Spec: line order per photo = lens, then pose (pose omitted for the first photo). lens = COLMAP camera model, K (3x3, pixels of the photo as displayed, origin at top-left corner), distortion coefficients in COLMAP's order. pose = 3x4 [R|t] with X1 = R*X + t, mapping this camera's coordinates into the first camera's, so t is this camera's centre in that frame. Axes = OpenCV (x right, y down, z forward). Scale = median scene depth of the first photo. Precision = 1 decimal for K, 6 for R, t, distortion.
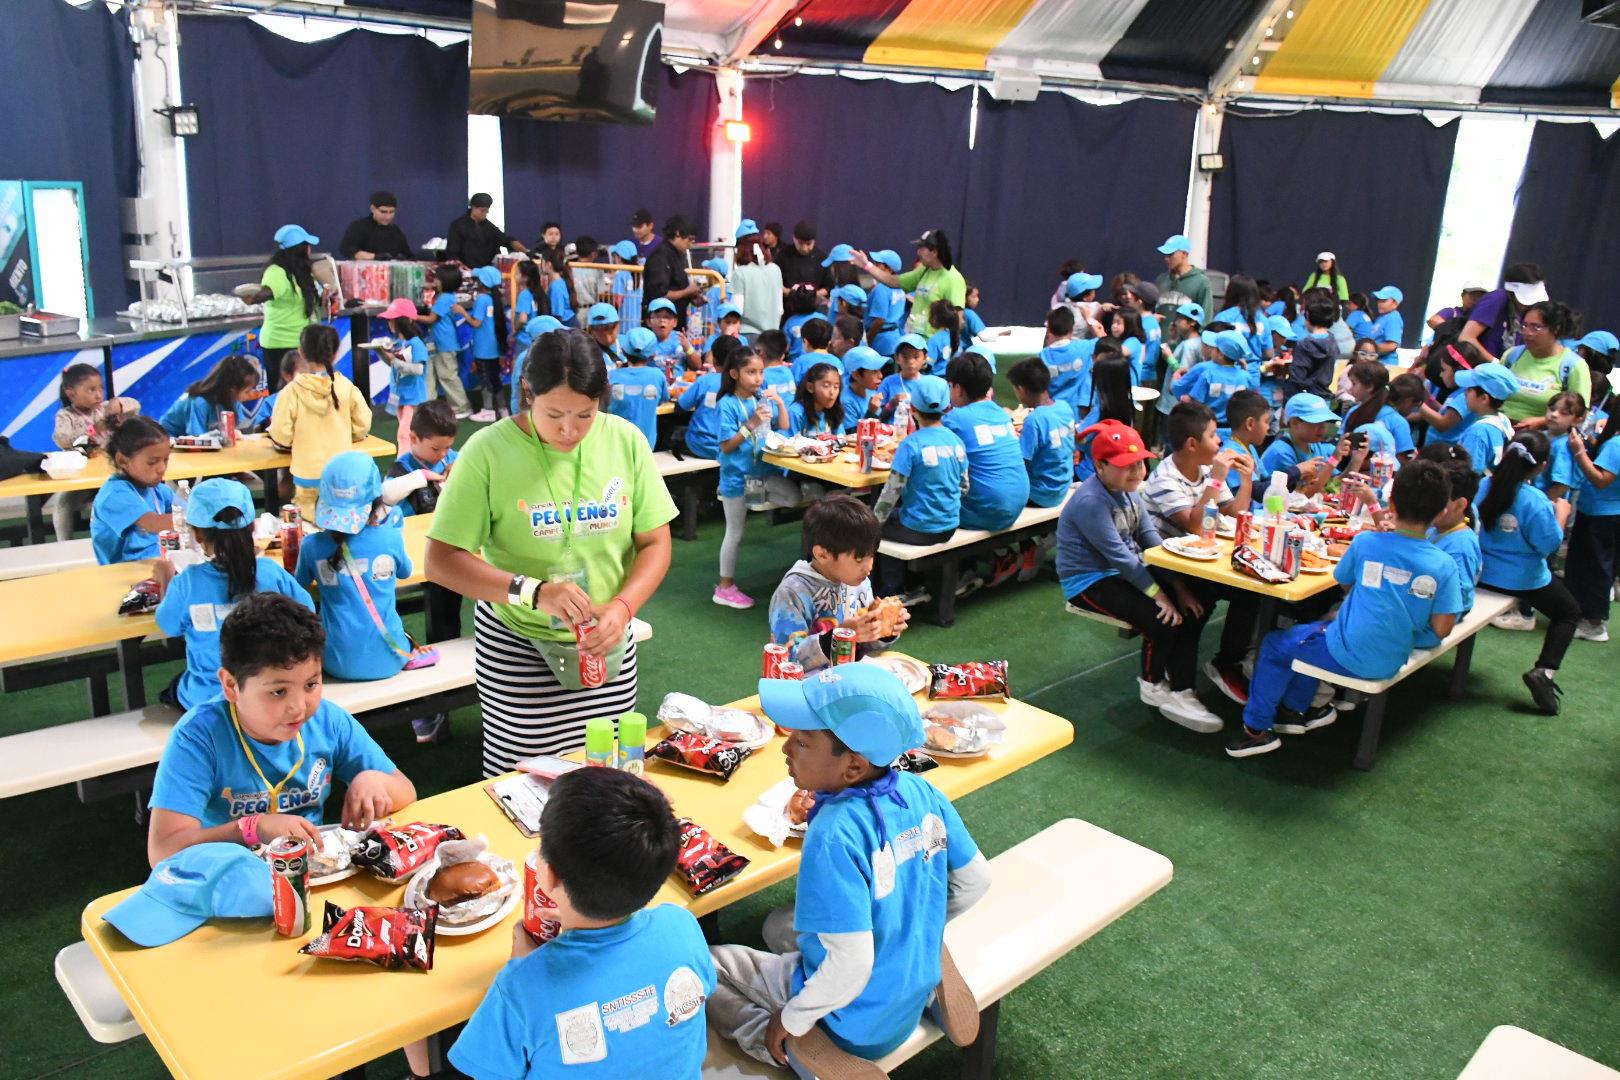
lens RADIAL K [[1287.8, 0, 810.0], [0, 1287.8, 540.0], [0, 0, 1]] dist [-0.069551, 0.120537]
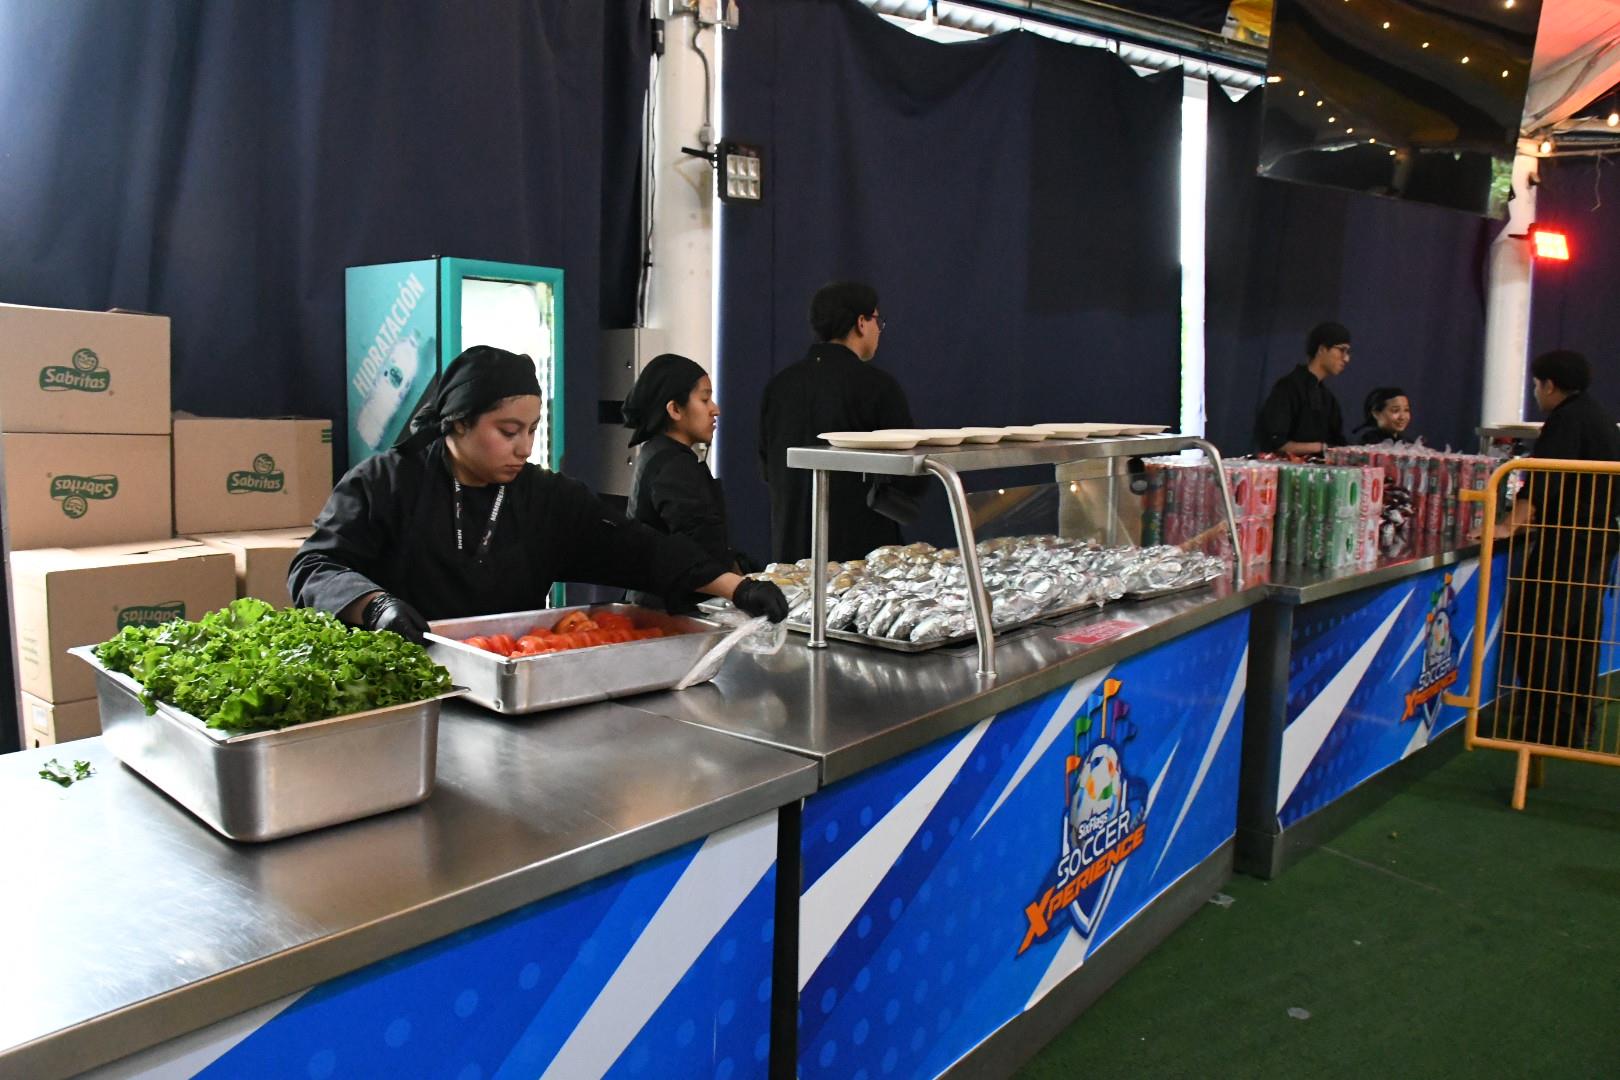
lens RADIAL K [[1287.8, 0, 810.0], [0, 1287.8, 540.0], [0, 0, 1]] dist [-0.069551, 0.120537]
pose [[0.980815, 0.000416, -0.194941, -0.411774], [-0.033826, 0.985192, -0.168088, -0.128812], [0.191984, 0.171457, 0.966305, 0.632836]]
